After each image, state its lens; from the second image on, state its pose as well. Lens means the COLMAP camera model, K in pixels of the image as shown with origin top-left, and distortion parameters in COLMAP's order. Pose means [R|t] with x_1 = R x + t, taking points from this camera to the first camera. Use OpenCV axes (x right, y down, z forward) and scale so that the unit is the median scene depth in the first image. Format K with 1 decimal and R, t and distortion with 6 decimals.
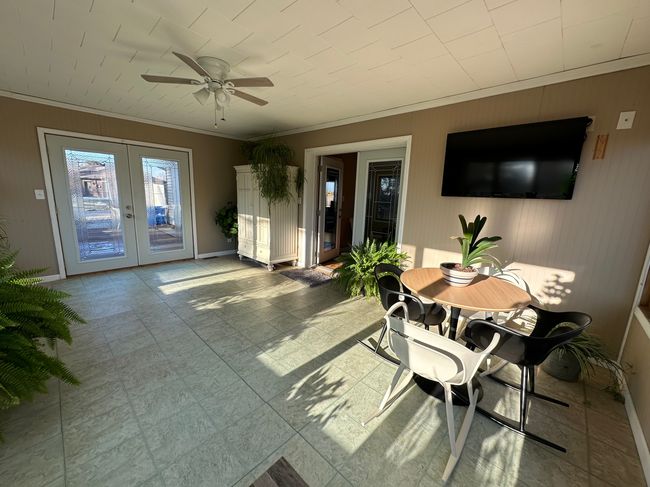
lens RADIAL K [[259.4, 0, 325.0], [0, 259.4, 243.3], [0, 0, 1]] dist [-0.000019, -0.000156]
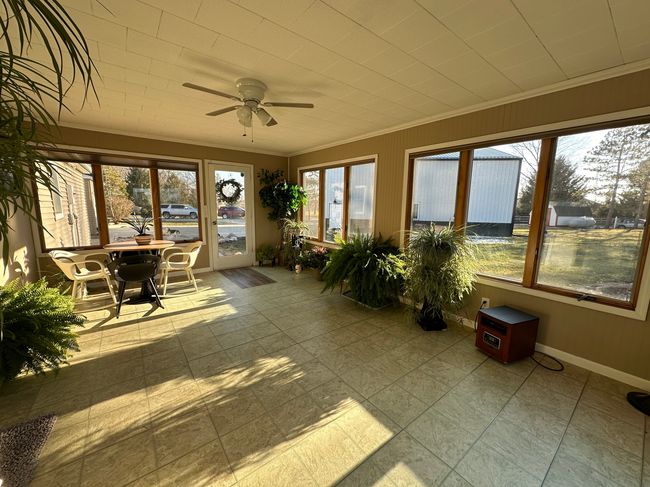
lens RADIAL K [[259.4, 0, 324.4], [0, 259.4, 243.3], [0, 0, 1]] dist [-0.000019, -0.000156]
pose [[-0.986582, -0.075193, 0.144920, -0.708186], [-0.022469, 0.941718, 0.335653, -0.340148], [-0.161712, 0.327893, -0.930771, 1.634767]]
